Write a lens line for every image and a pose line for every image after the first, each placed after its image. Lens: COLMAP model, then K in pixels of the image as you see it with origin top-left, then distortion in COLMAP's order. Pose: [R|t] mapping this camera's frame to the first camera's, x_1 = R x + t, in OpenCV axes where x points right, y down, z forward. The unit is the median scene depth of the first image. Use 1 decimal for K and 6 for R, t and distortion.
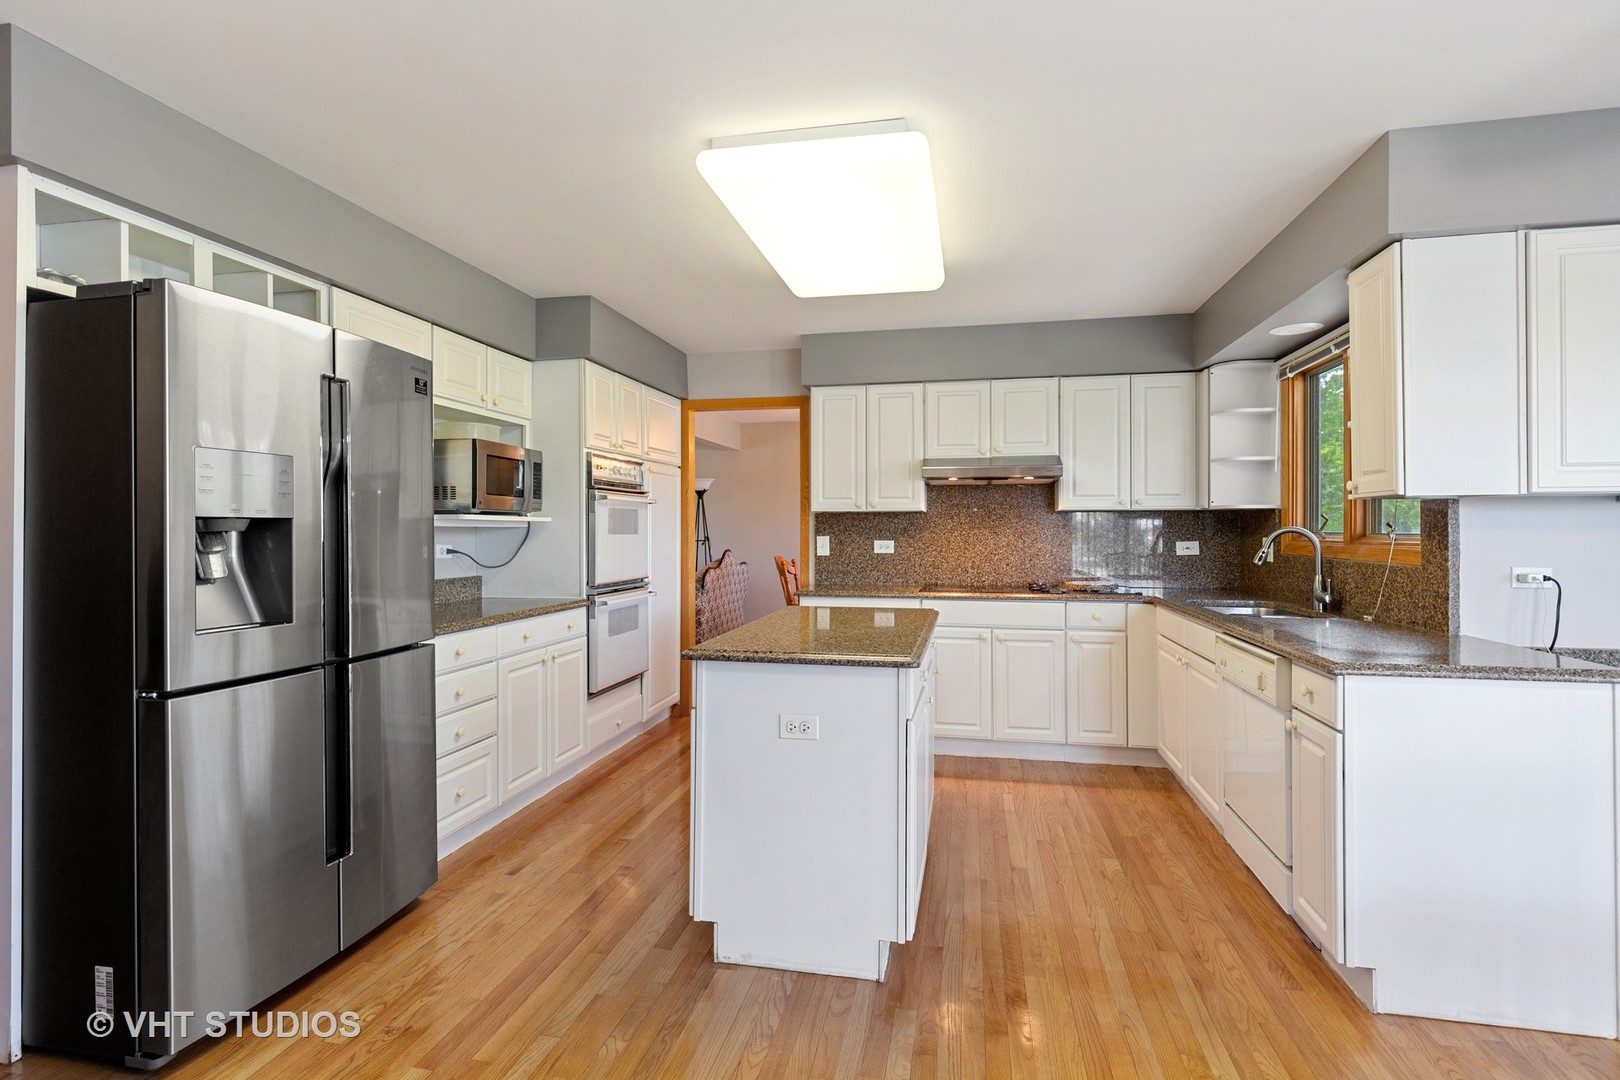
lens RADIAL K [[778.8, 0, 812.5], [0, 778.8, 519.0], [0, 0, 1]] dist [0.000783, -0.000711]
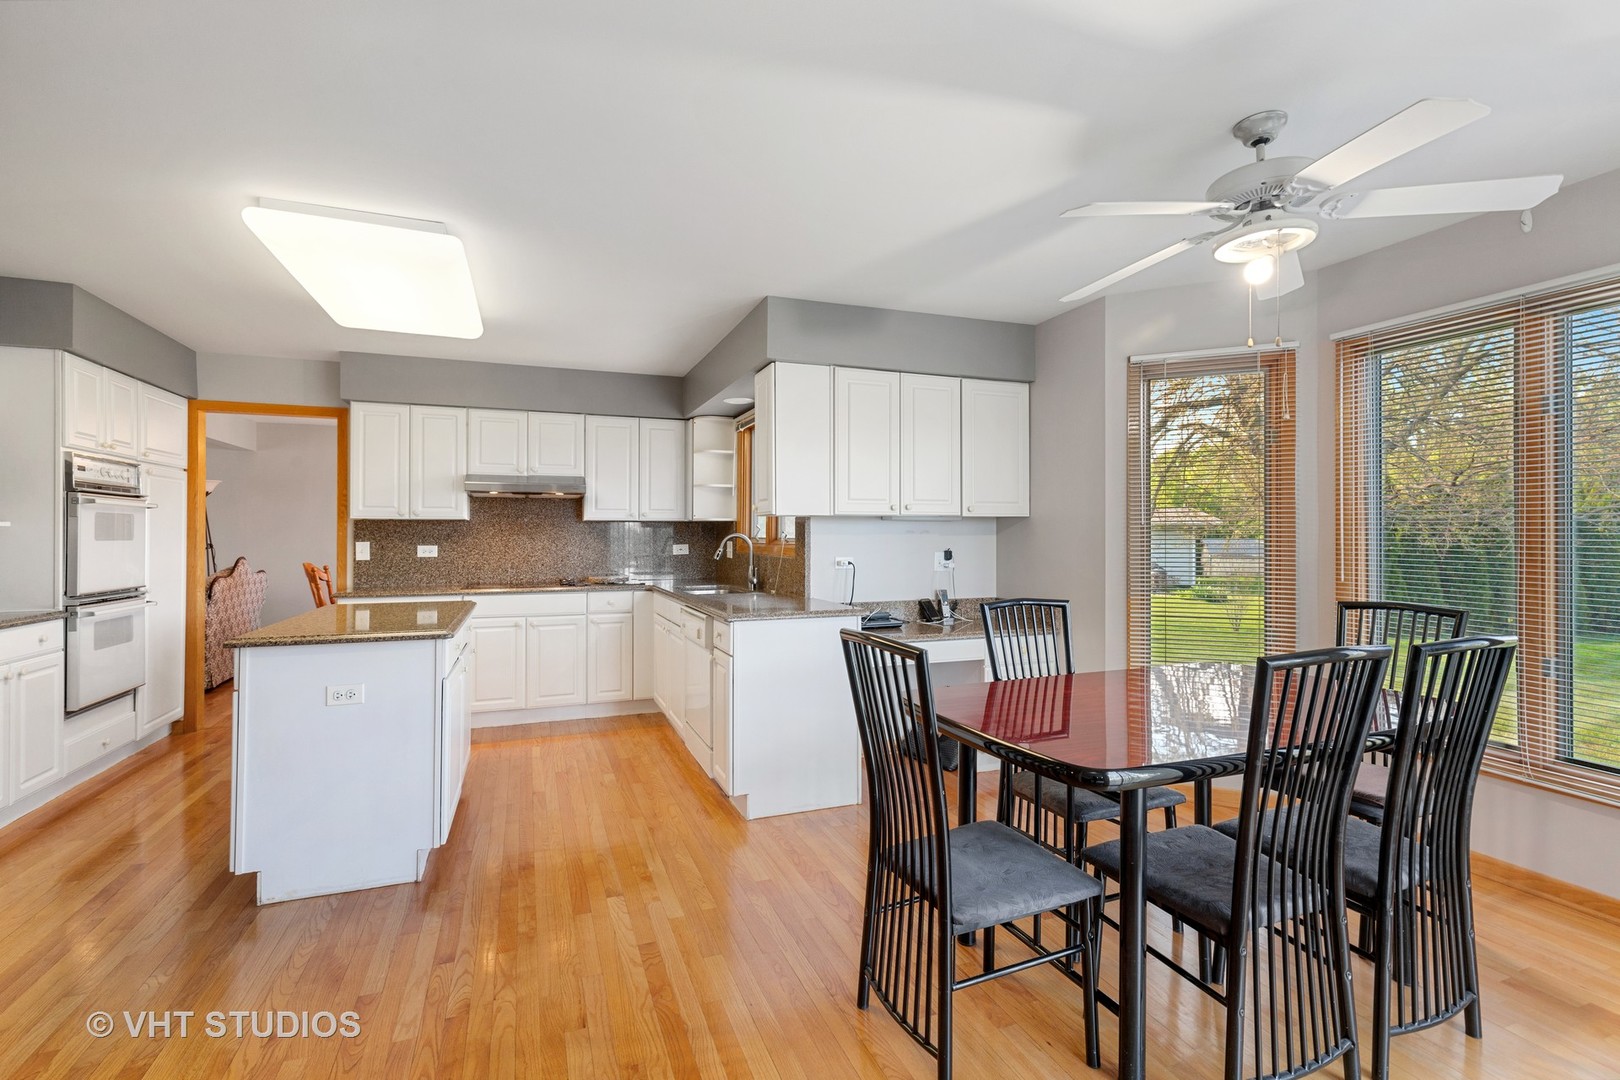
lens RADIAL K [[729.9, 0, 806.9], [0, 729.9, 528.1], [0, 0, 1]] dist [0.003970, 0.000769]
pose [[0.843564, 0.006057, 0.536995, -0.014137], [-0.006929, 0.999976, -0.000396, -0.000794], [-0.536985, -0.003387, 0.843585, -0.211314]]
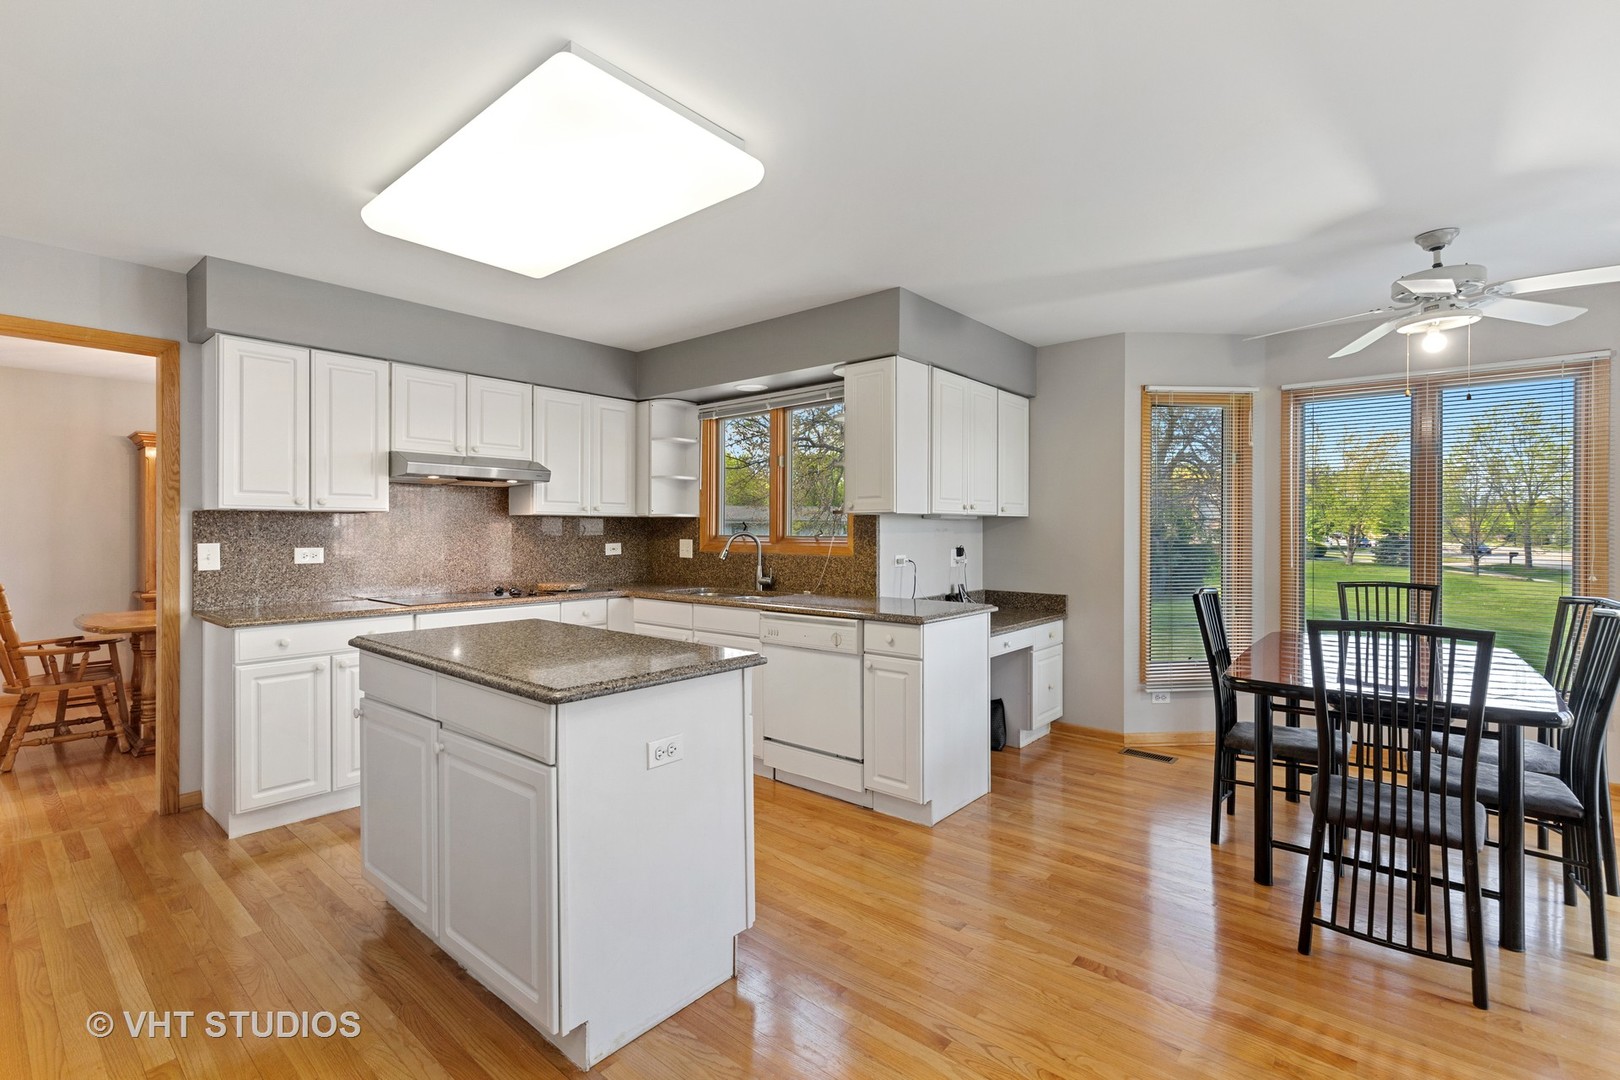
lens RADIAL K [[729.9, 0, 795.1], [0, 729.9, 525.2], [0, 0, 1]] dist [0.003970, 0.000769]
pose [[0.487883, 0.007272, 0.872879, -0.400140], [-0.011474, 0.999932, -0.001918, 0.000751], [-0.872834, -0.009080, 0.487933, 0.259524]]
